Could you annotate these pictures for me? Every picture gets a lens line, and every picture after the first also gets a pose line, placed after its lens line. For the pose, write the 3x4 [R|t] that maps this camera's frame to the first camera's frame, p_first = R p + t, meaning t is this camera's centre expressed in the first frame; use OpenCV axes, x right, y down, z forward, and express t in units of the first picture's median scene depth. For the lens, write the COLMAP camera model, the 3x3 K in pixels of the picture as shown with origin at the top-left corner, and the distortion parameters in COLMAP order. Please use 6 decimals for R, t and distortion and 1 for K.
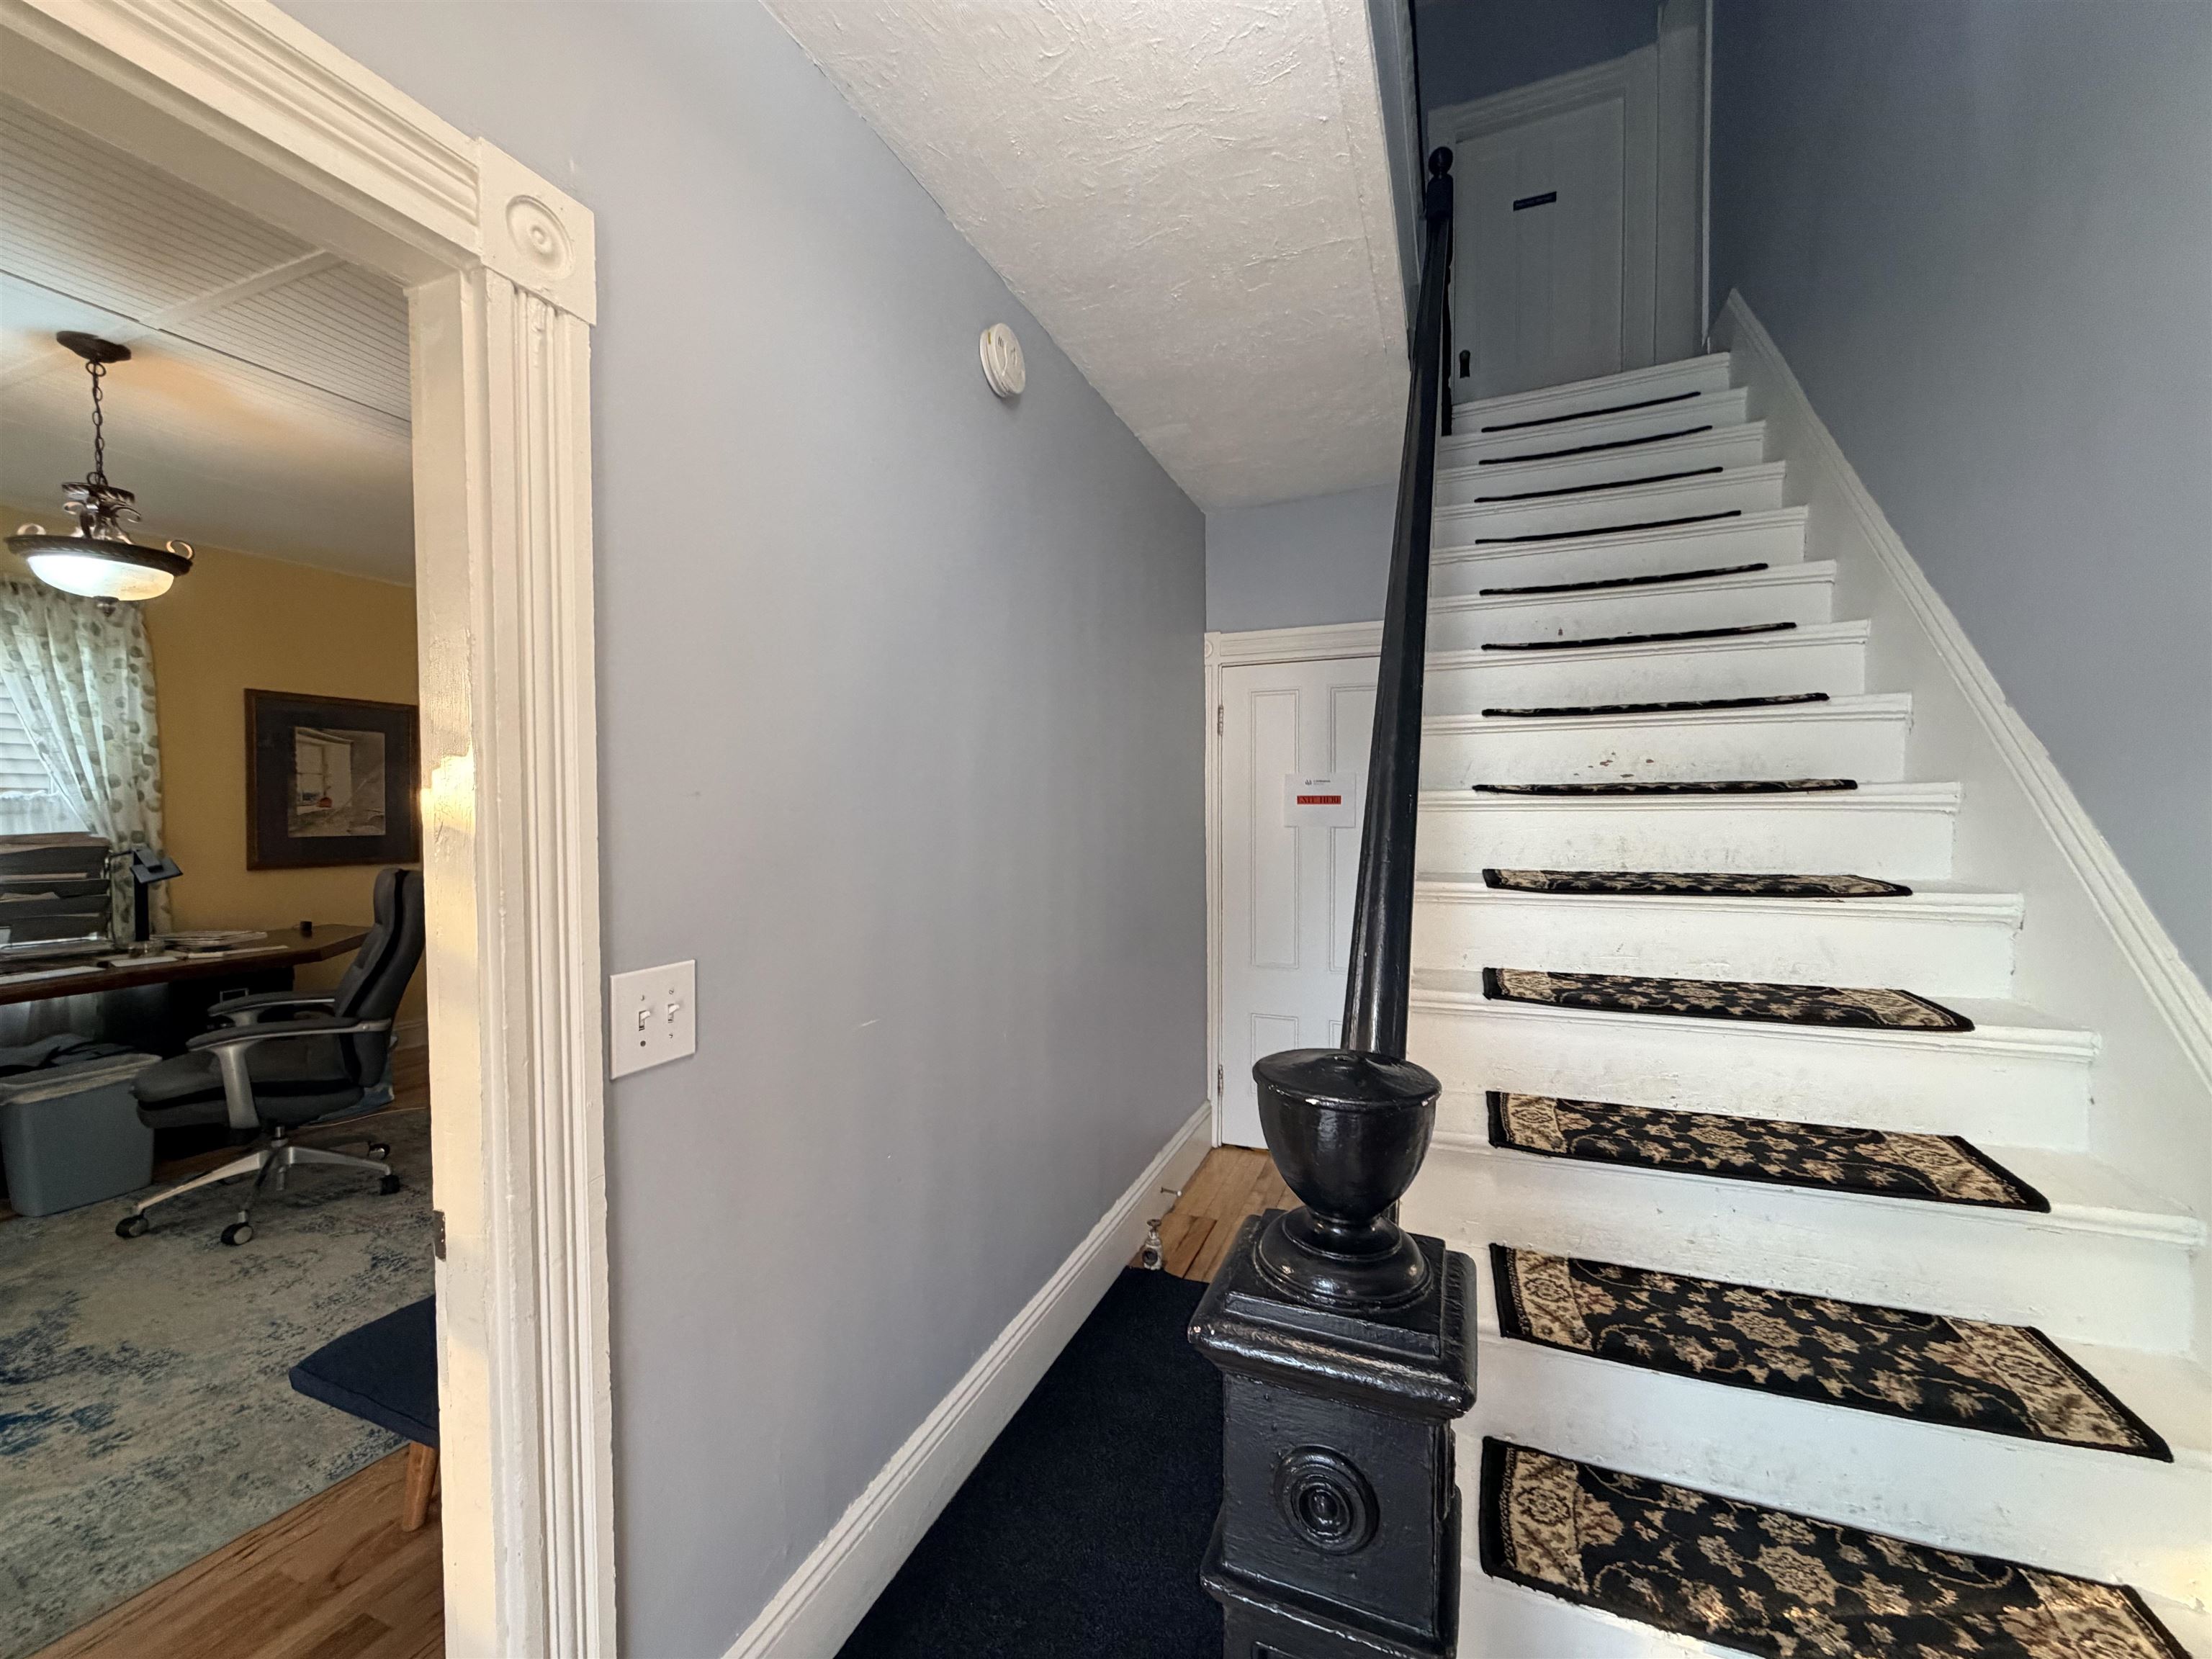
lens RADIAL K [[884.9, 0, 1106.5], [0, 884.9, 828.5], [0, 0, 1]] dist [-0.000384, 0.000494]
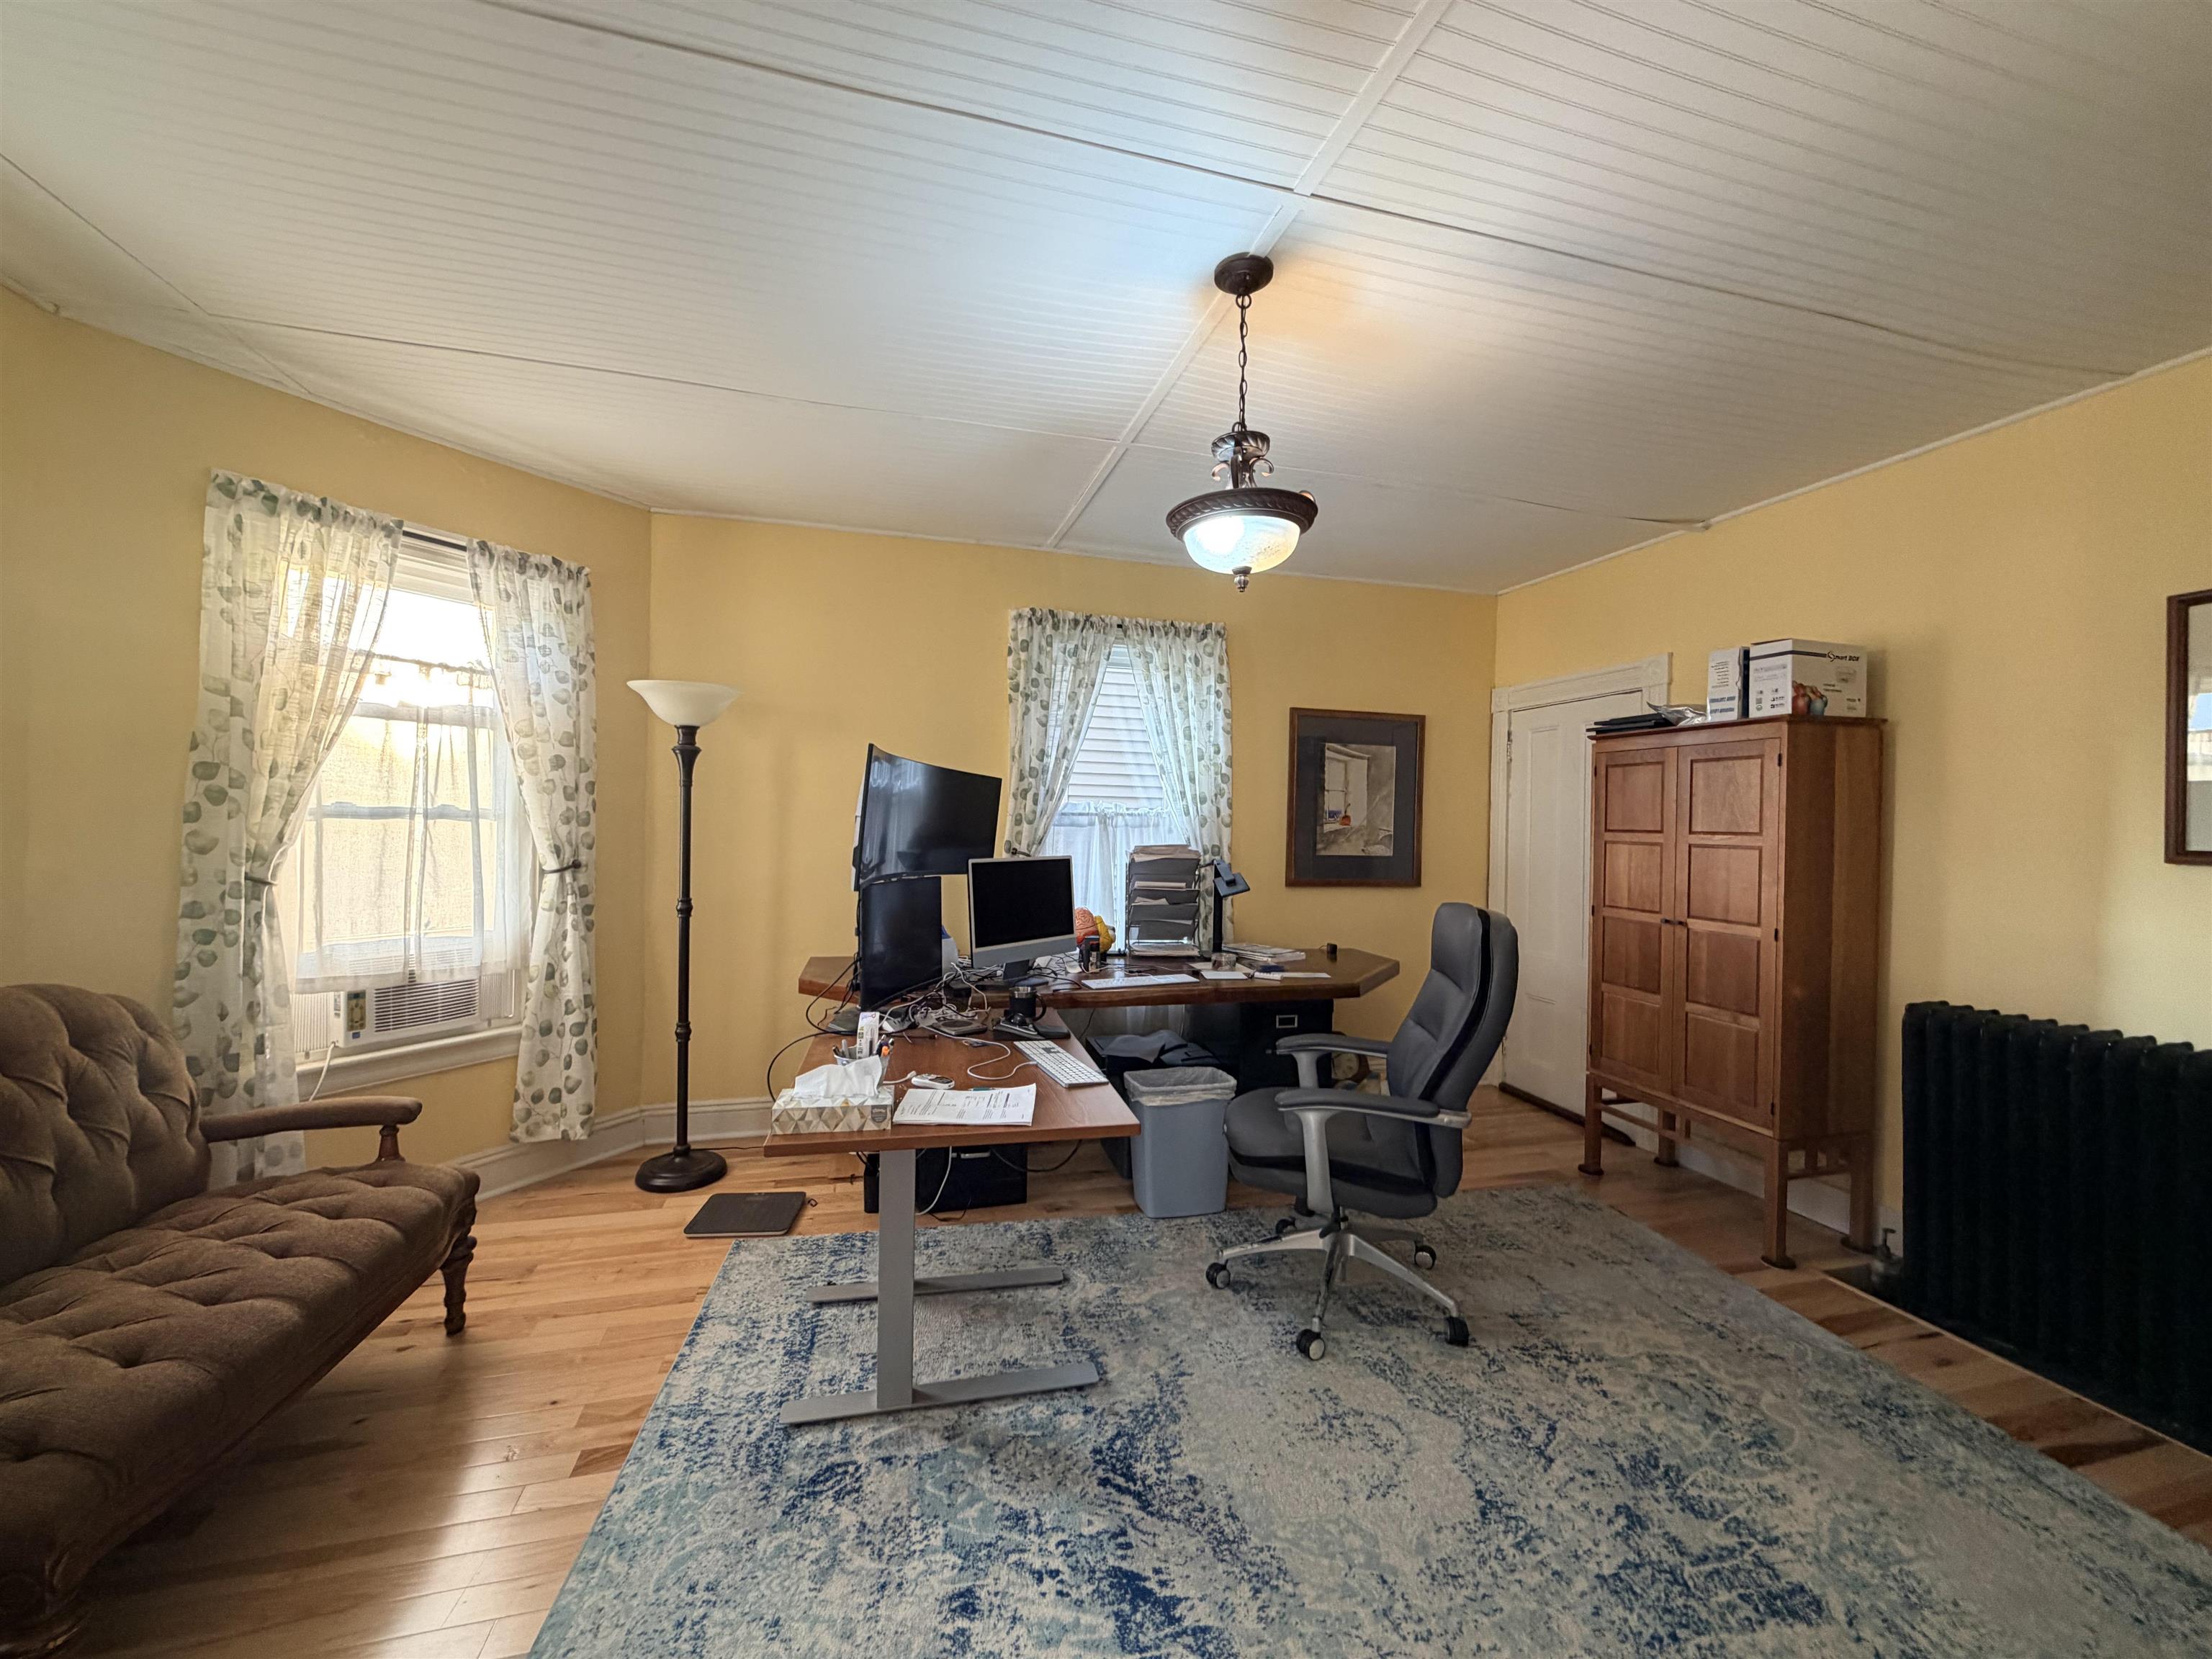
lens RADIAL K [[884.9, 0, 1110.4], [0, 884.9, 828.7], [0, 0, 1]] dist [-0.000384, 0.000494]
pose [[0.614593, 0.014798, -0.788705, -0.349297], [-0.036848, 0.999271, -0.009965, -0.001397], [0.787983, 0.035186, 0.614691, 0.255099]]
